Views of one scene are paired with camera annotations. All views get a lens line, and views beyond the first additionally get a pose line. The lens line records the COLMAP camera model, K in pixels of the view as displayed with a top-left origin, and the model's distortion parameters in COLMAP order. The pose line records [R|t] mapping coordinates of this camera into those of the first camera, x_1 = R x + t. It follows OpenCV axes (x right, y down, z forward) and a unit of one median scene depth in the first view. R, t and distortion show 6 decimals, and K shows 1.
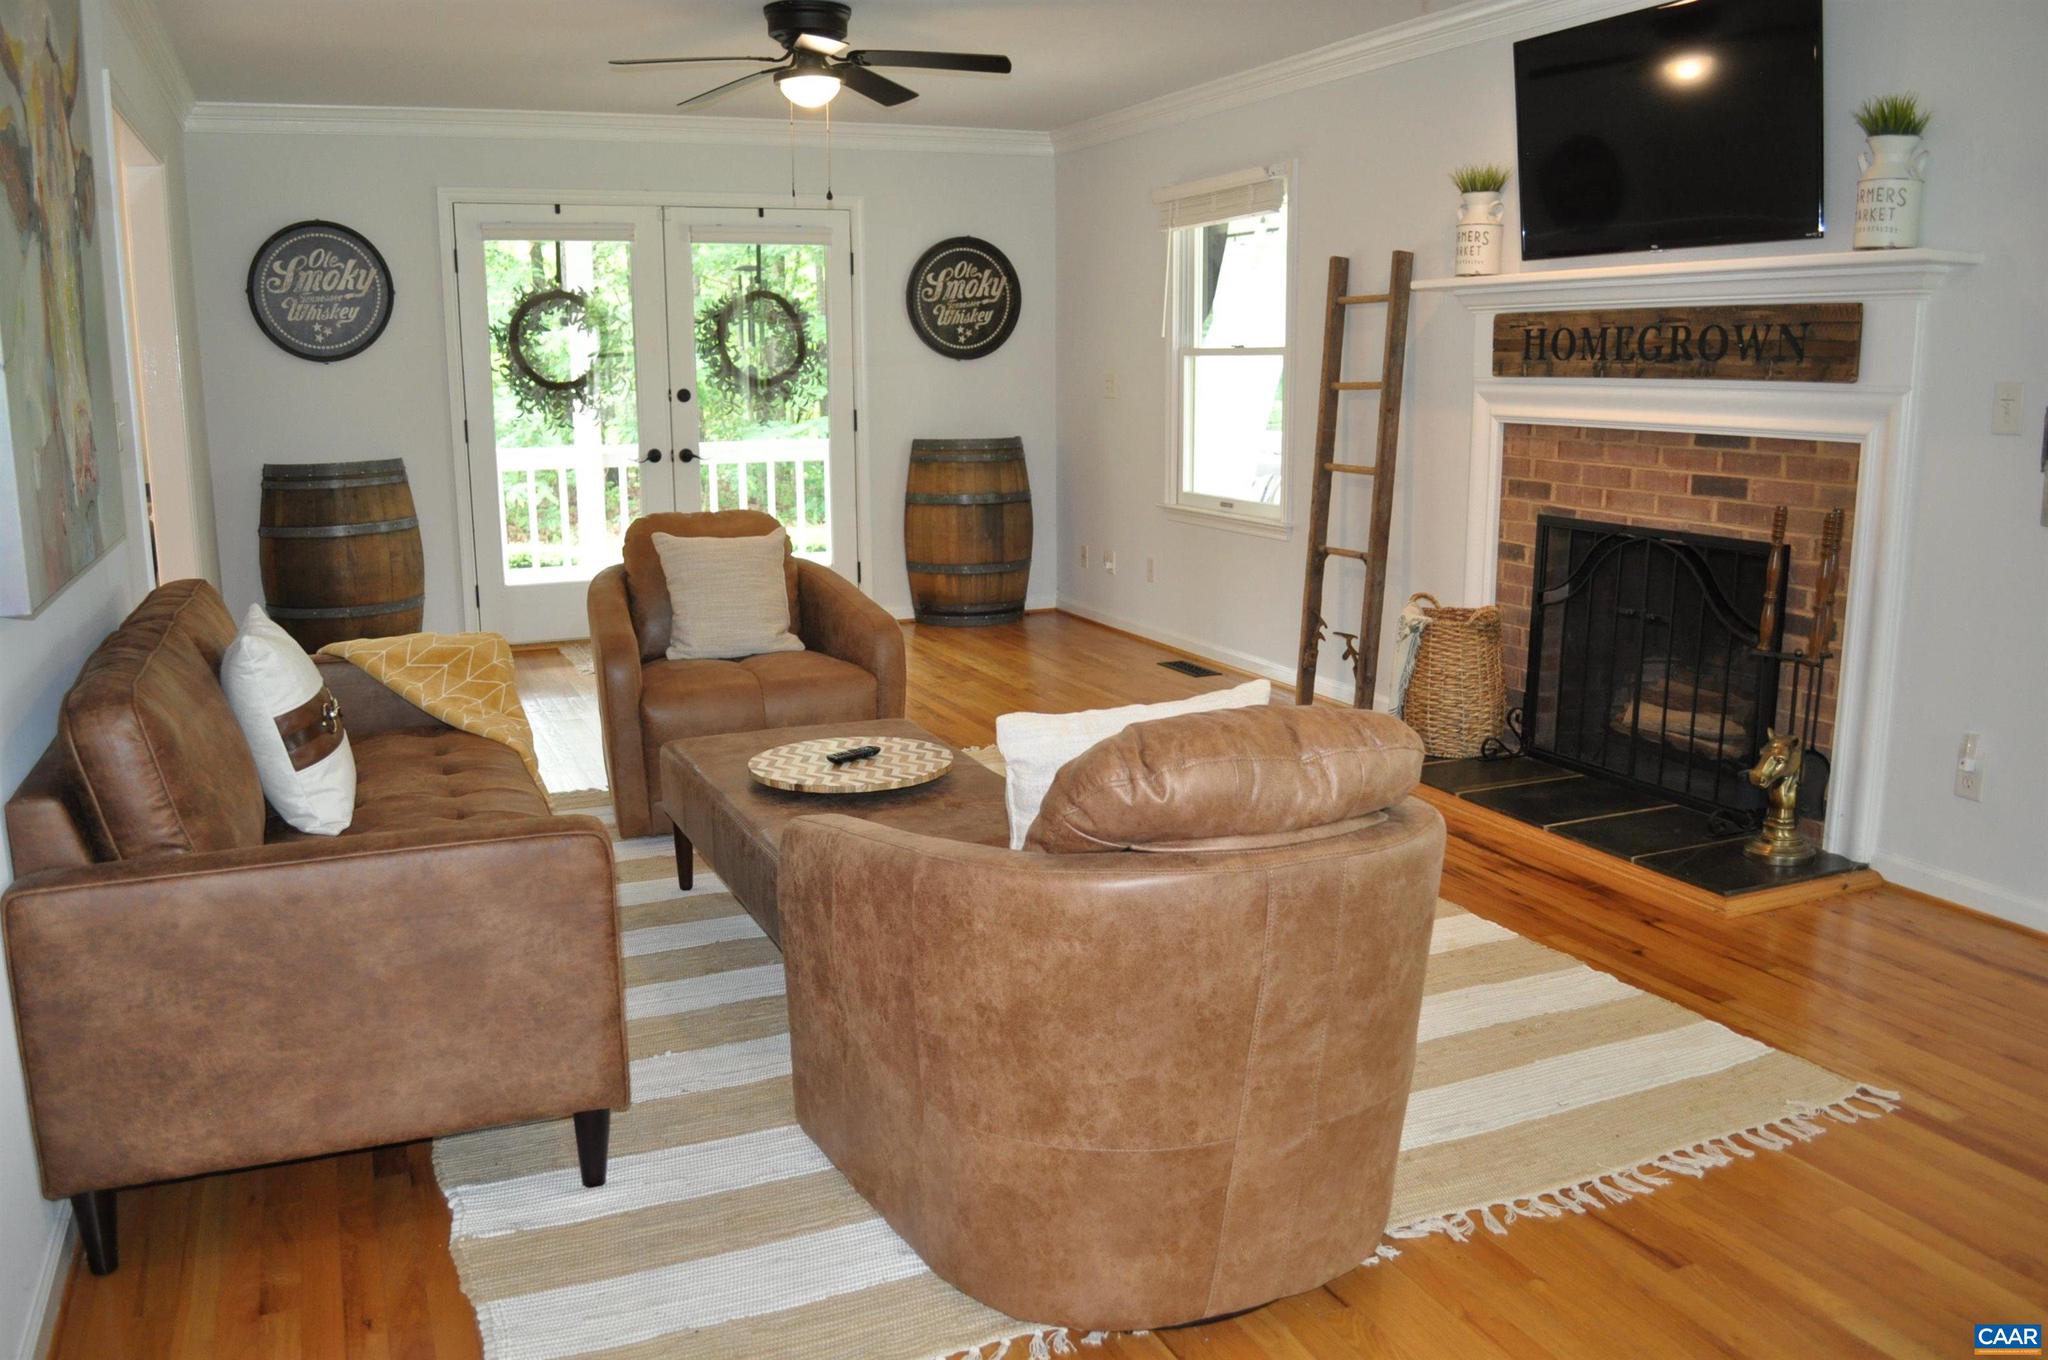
lens RADIAL K [[1603.6, 0, 1024.4], [0, 1603.6, 683.3], [0, 0, 1]] dist [-0.077125, 0.002087]
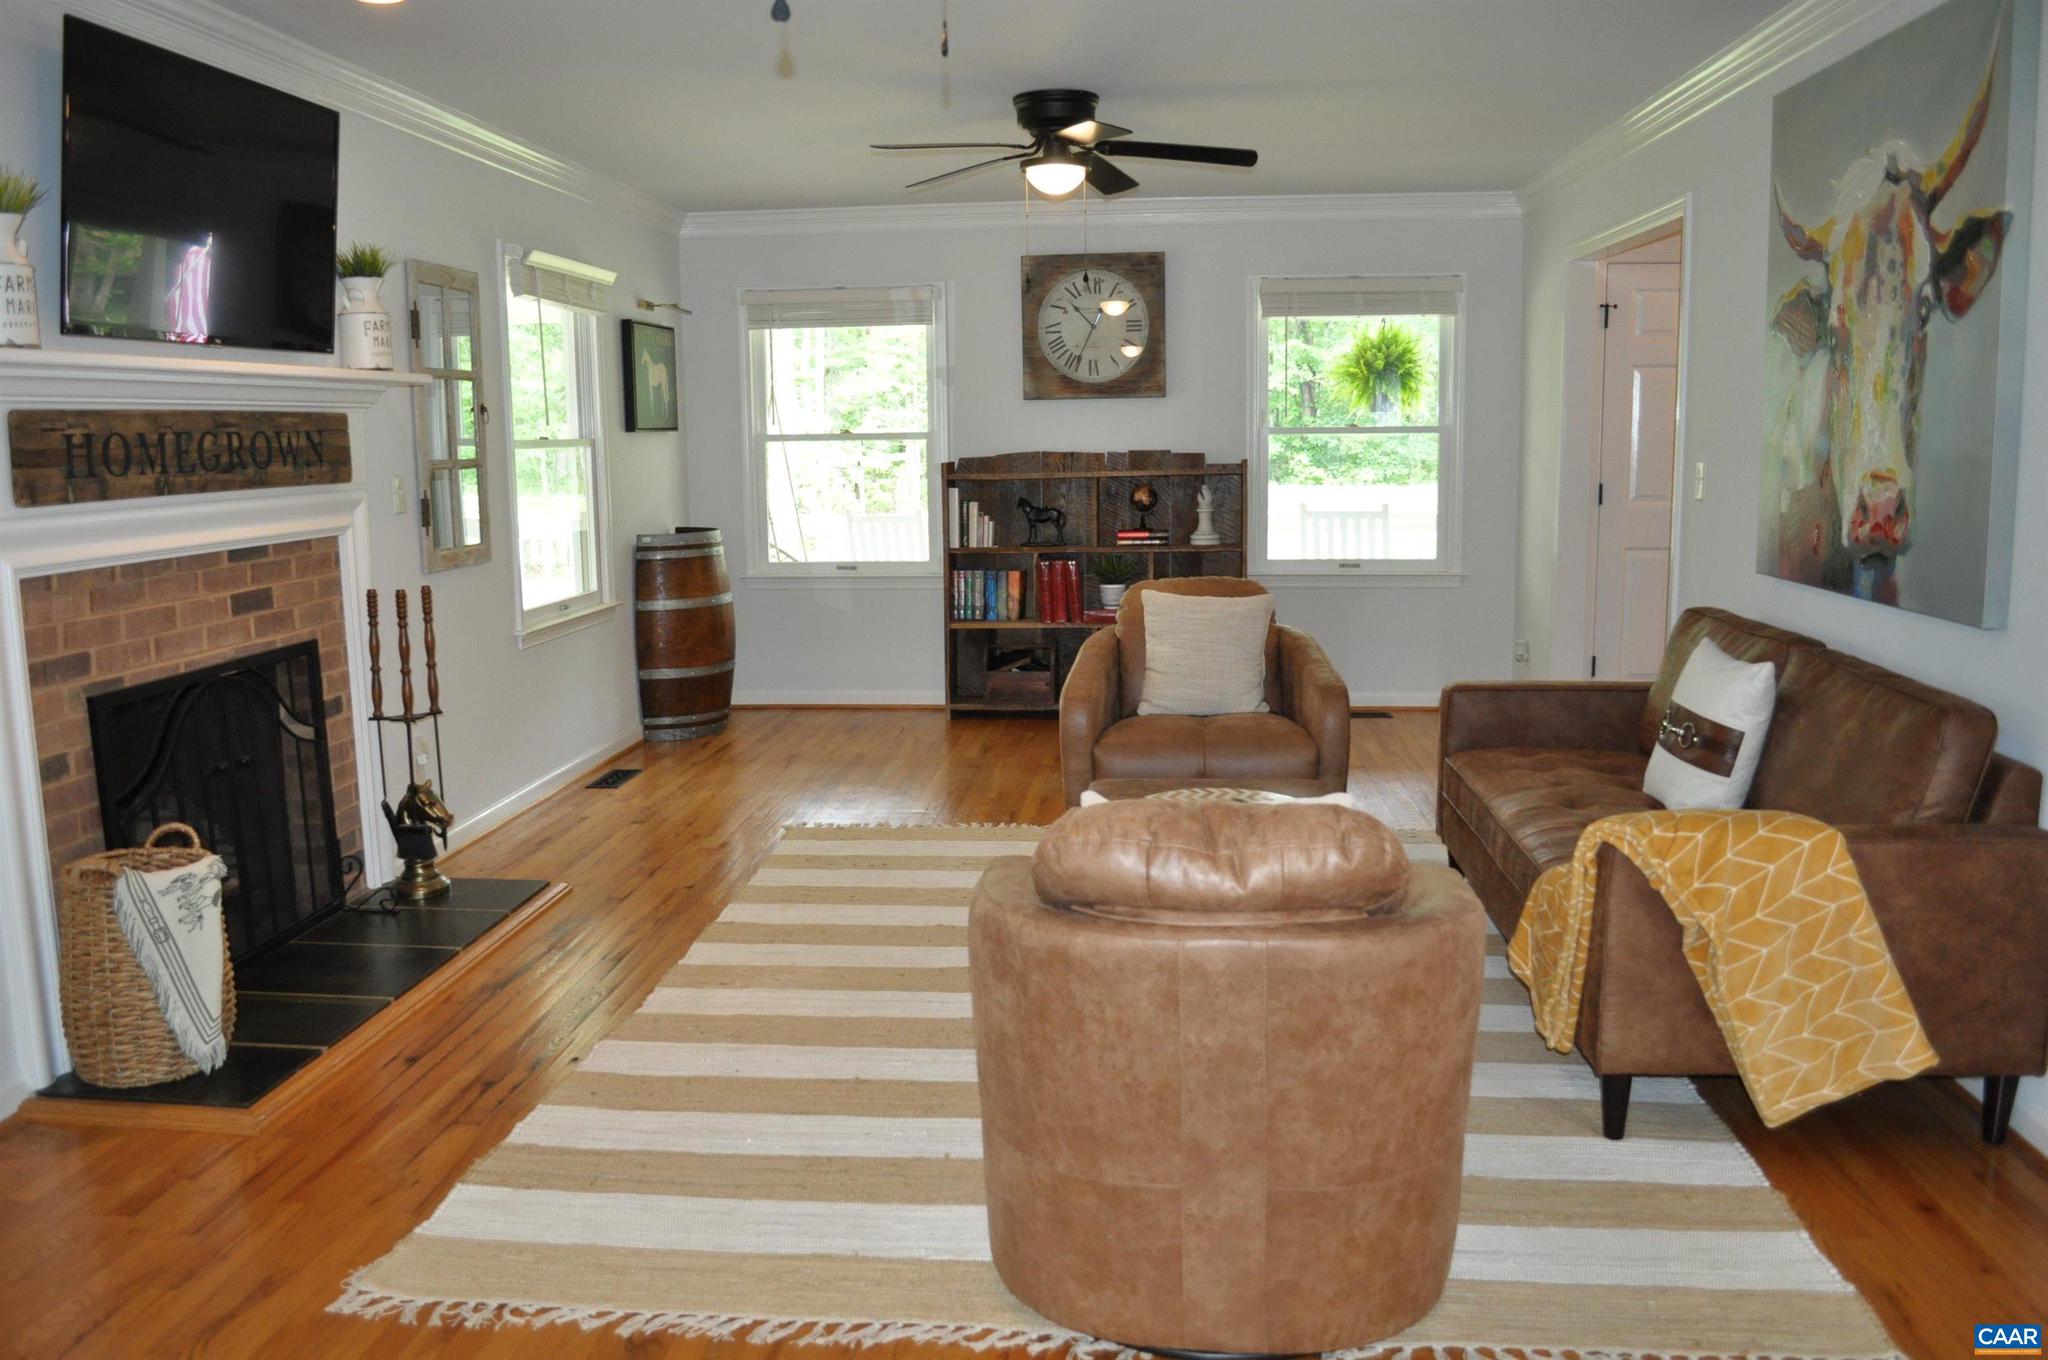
lens RADIAL K [[1603.6, 0, 1022.7], [0, 1603.6, 680.0], [0, 0, 1]] dist [-0.077125, 0.002087]
pose [[-0.877732, -0.057622, 0.475675, -0.389590], [0.110991, 0.941291, 0.318829, -0.309572], [-0.466120, 0.332642, -0.819806, 1.478376]]
